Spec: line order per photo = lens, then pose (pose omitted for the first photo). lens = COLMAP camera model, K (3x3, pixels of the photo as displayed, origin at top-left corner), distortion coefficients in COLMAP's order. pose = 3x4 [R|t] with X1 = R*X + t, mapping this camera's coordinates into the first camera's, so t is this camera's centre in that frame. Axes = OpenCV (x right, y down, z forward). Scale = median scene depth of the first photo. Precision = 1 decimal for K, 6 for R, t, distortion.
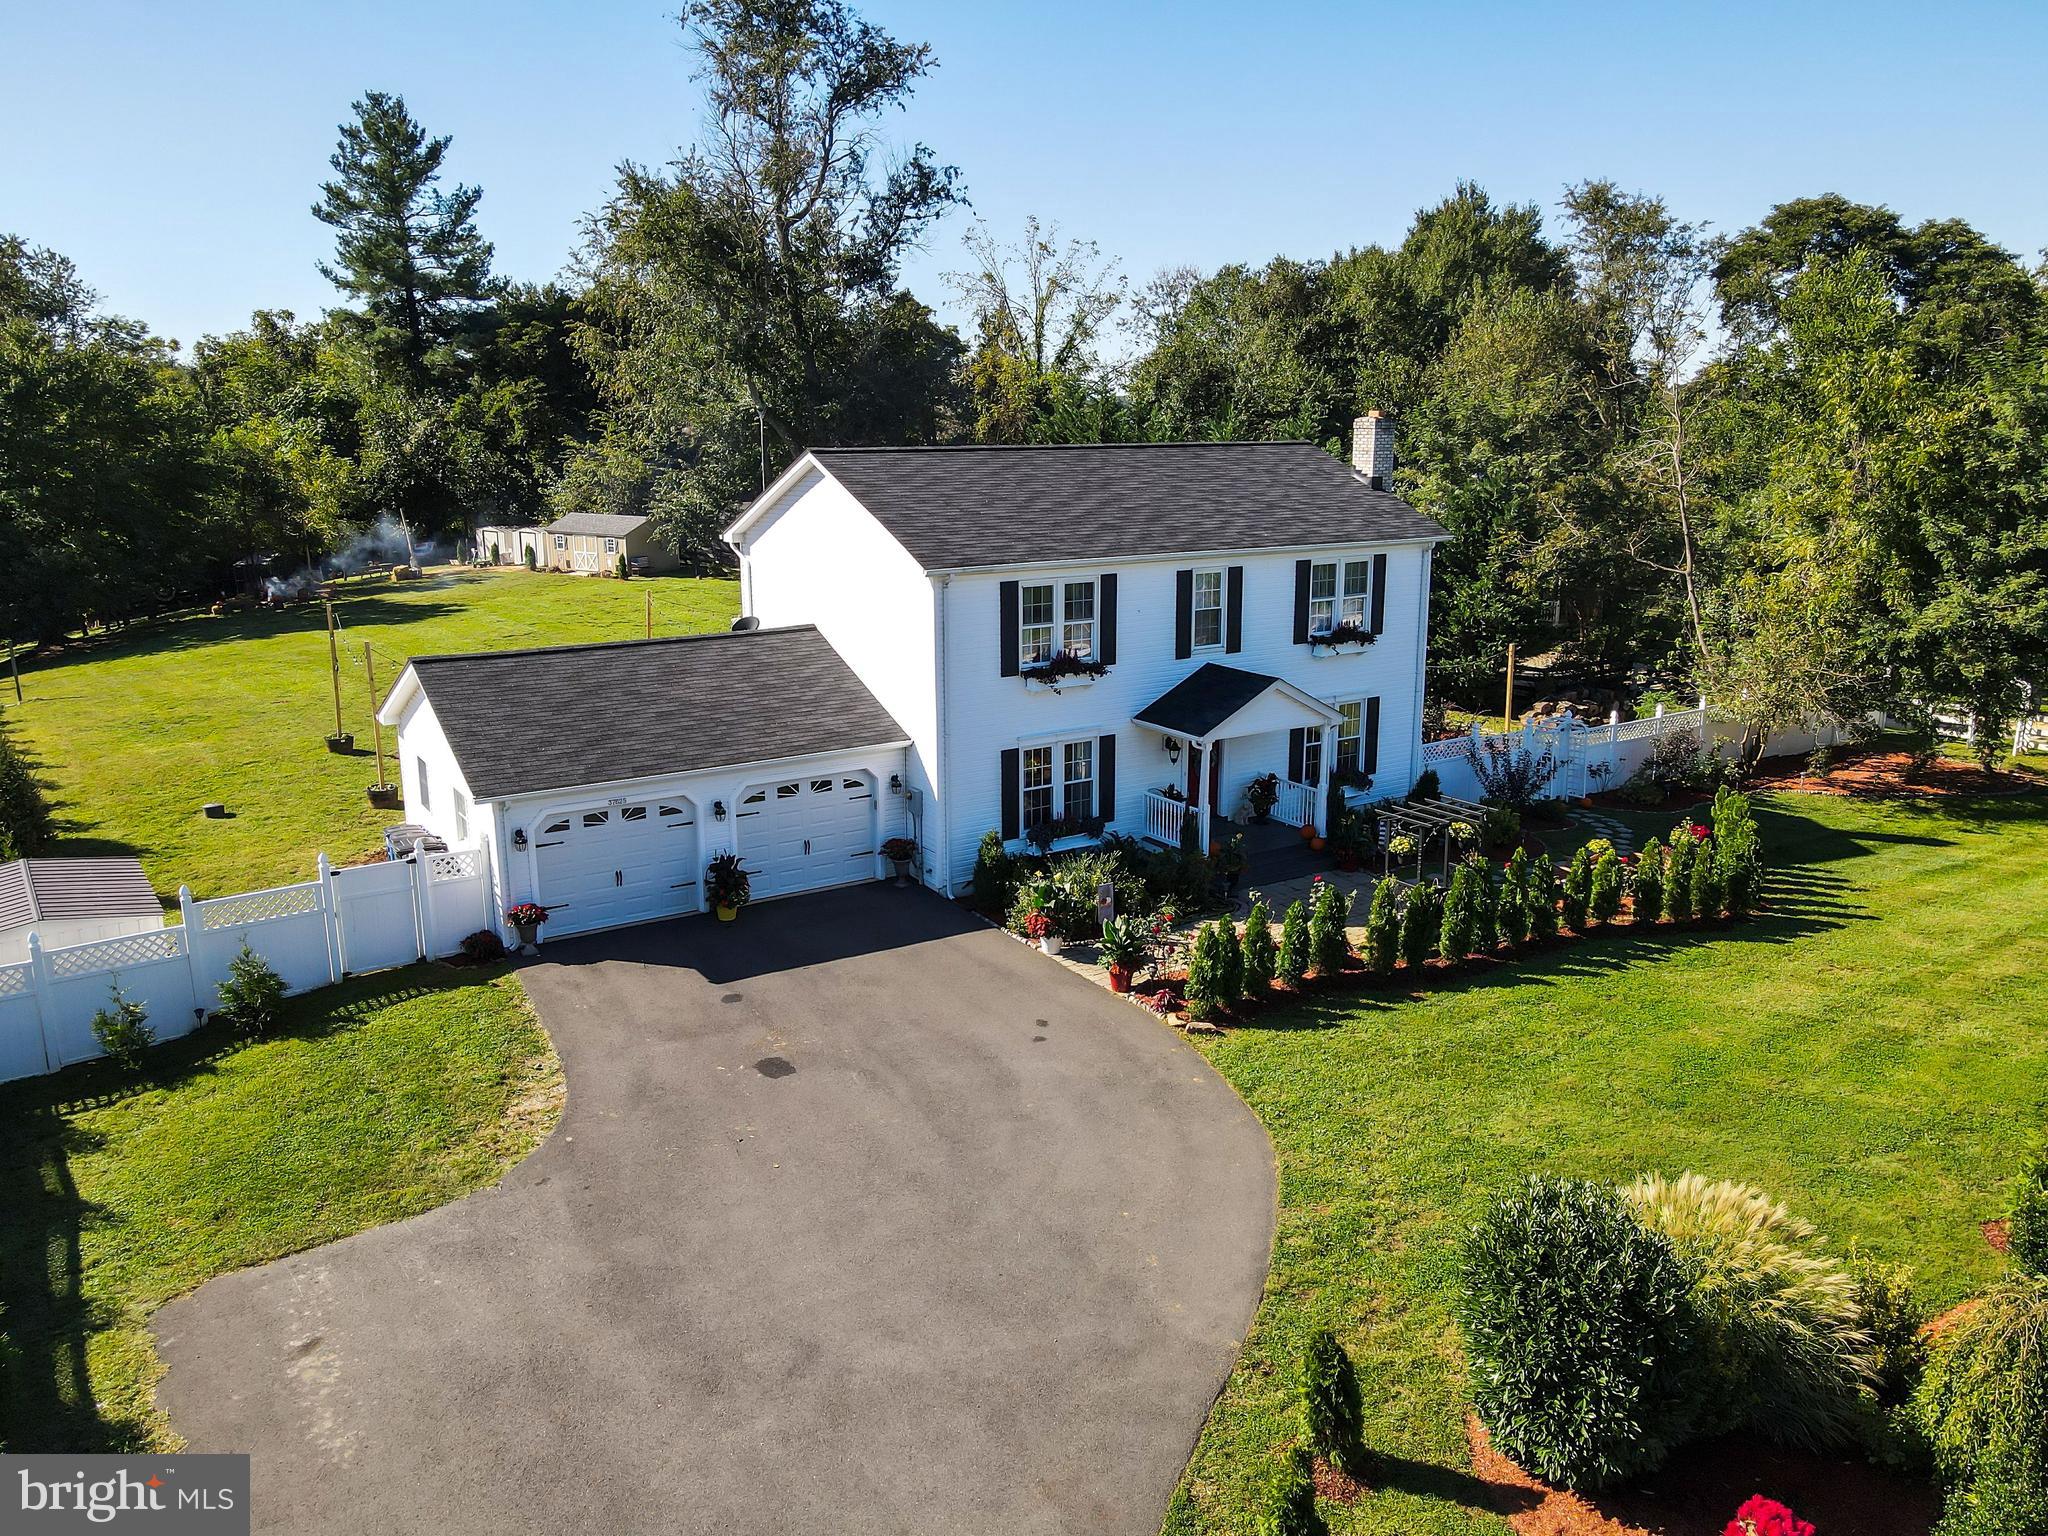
lens RADIAL K [[1494.4, 0, 1010.0], [0, 1494.4, 766.4], [0, 0, 1]] dist [0.002452, 0.038036]
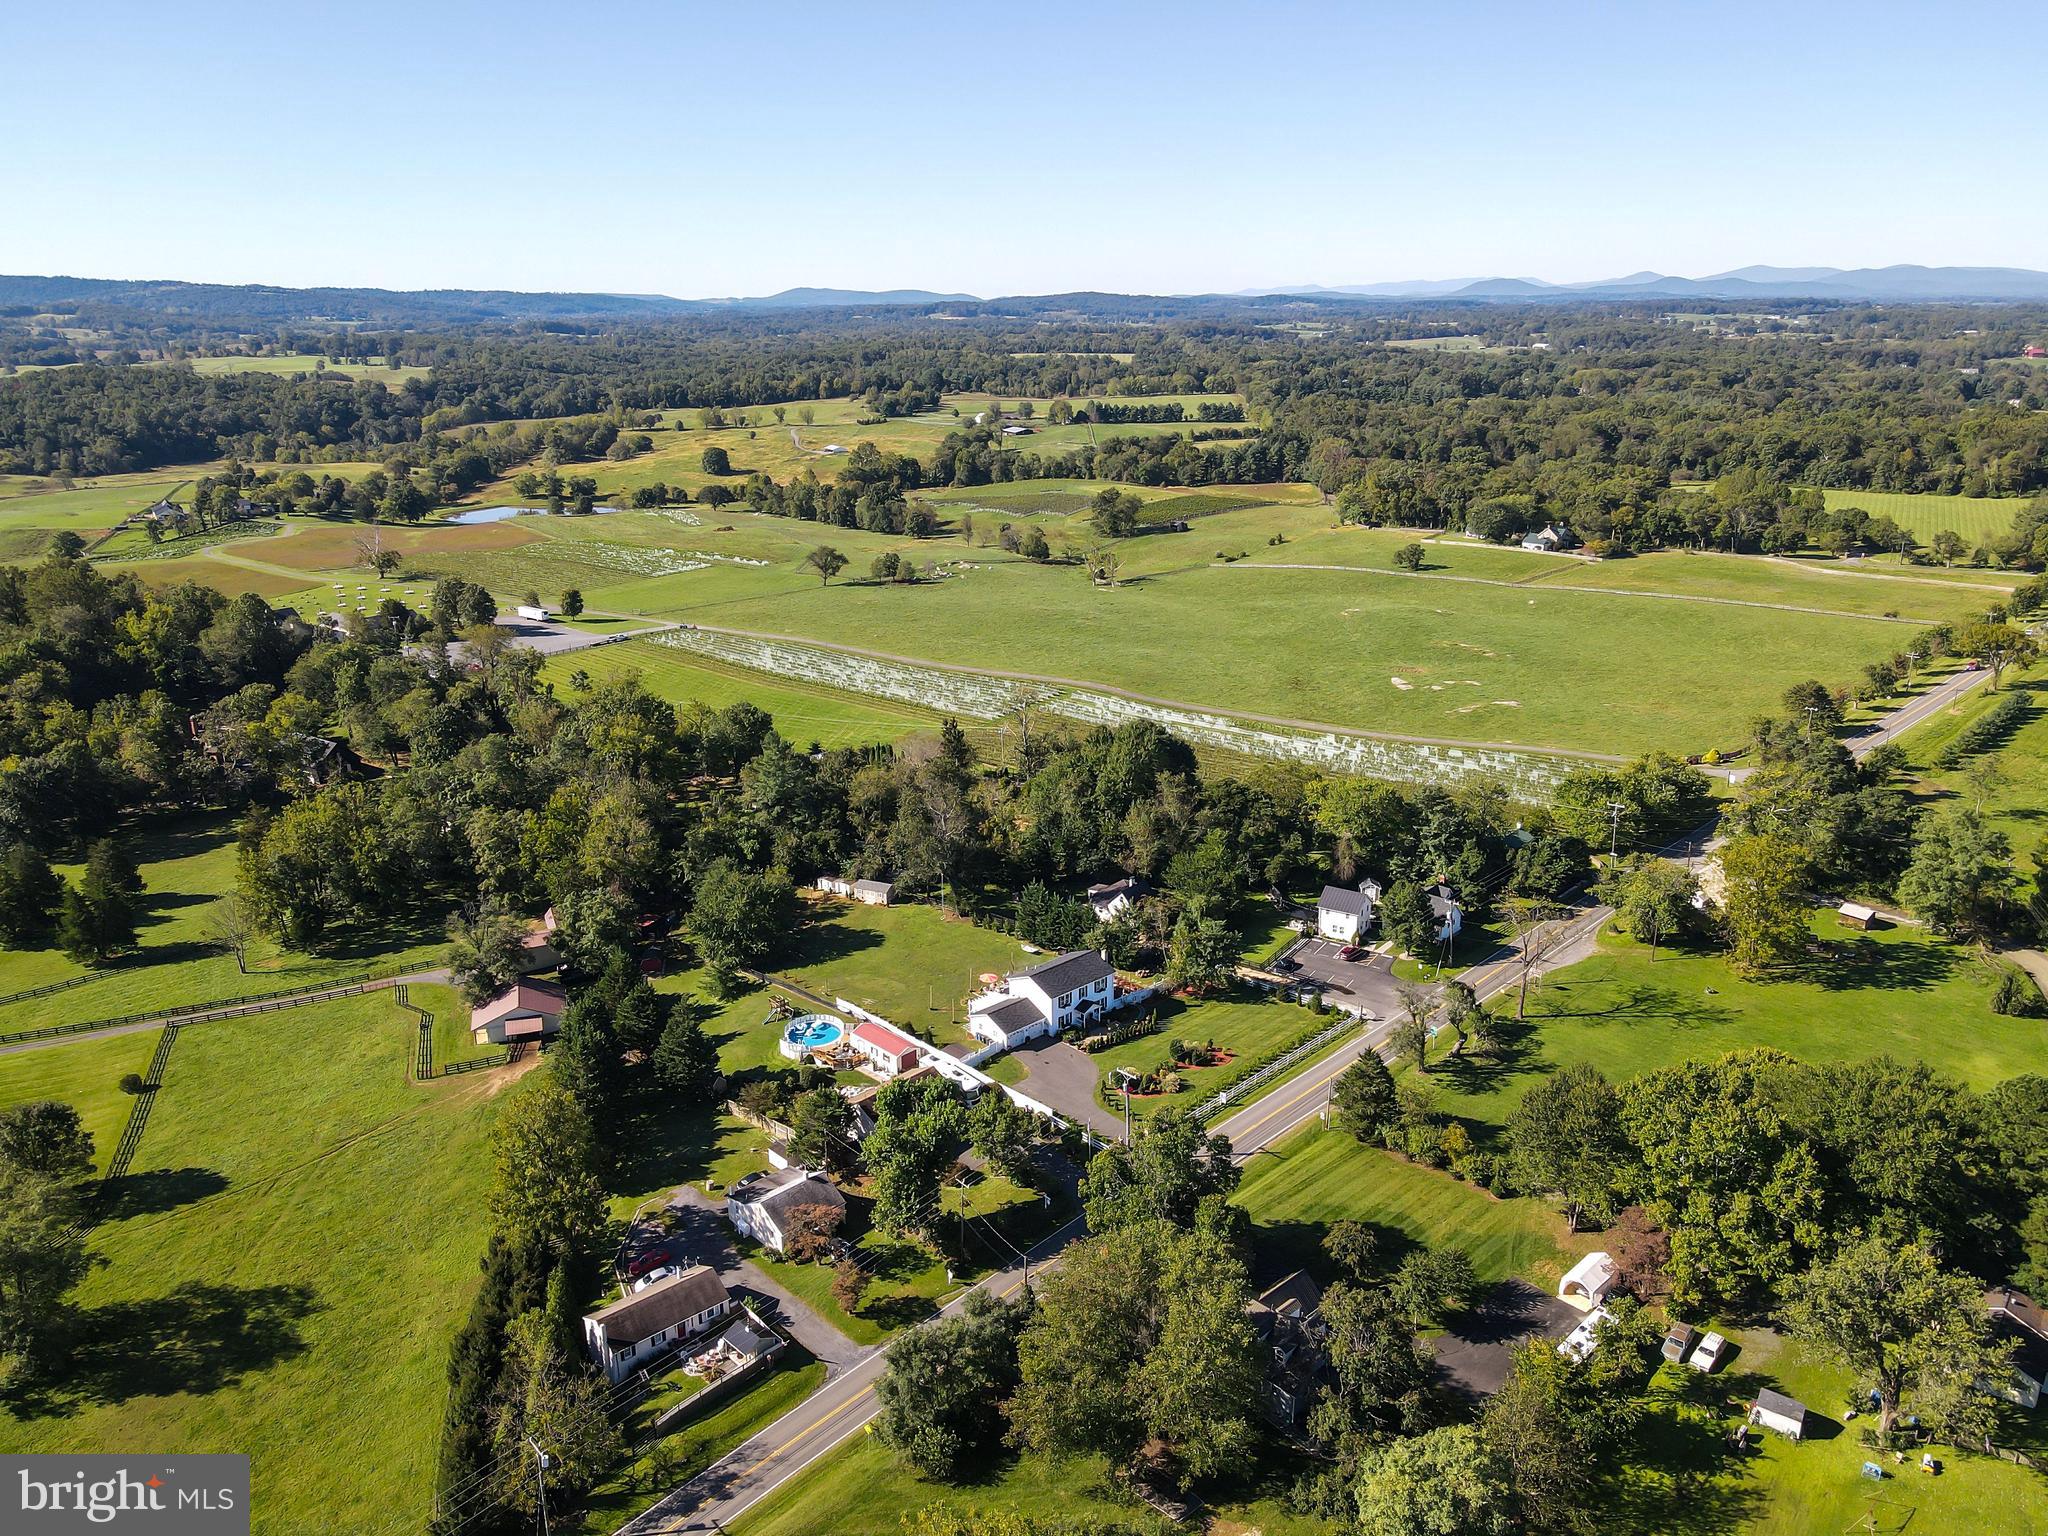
lens RADIAL K [[1494.4, 0, 1010.0], [0, 1494.4, 766.4], [0, 0, 1]] dist [0.002452, 0.038036]
pose [[0.985953, -0.058804, 0.156331, -1.302974], [0.047593, 0.996083, 0.074521, -1.781767], [-0.160101, -0.066034, 0.984890, -6.094016]]
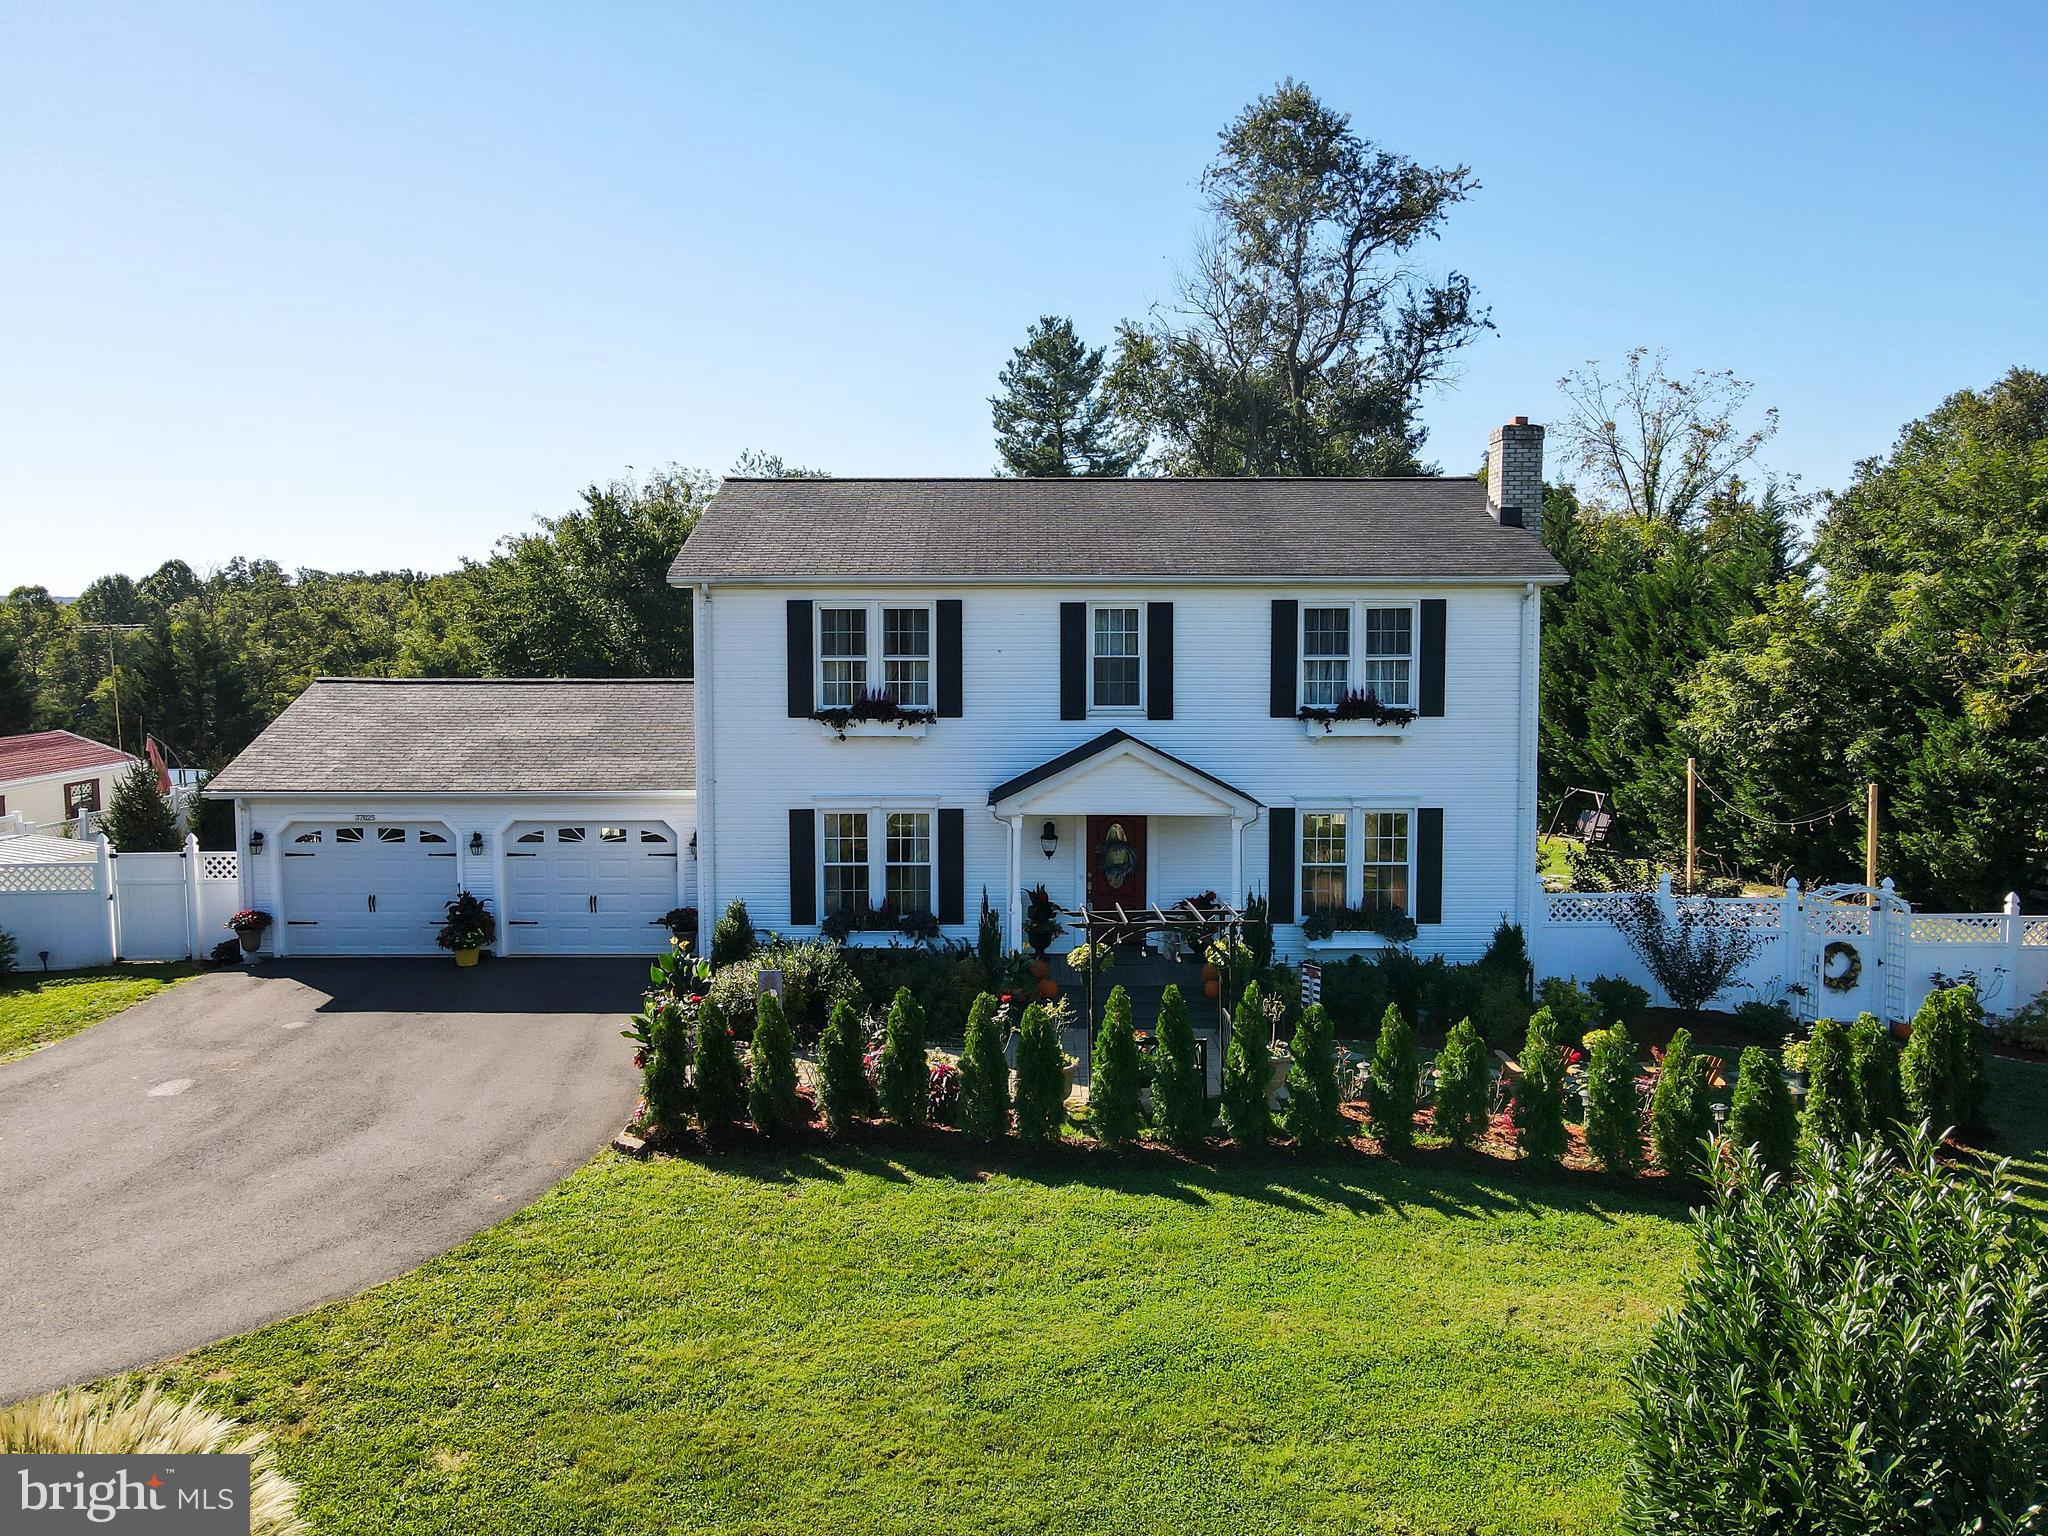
lens RADIAL K [[1494.4, 0, 1010.0], [0, 1494.4, 766.4], [0, 0, 1]] dist [0.002452, 0.038036]
pose [[0.841899, 0.042361, -0.537970, 0.503174], [-0.125551, 0.984933, -0.118925, 0.045494], [0.524827, 0.167665, 0.834533, 0.362780]]
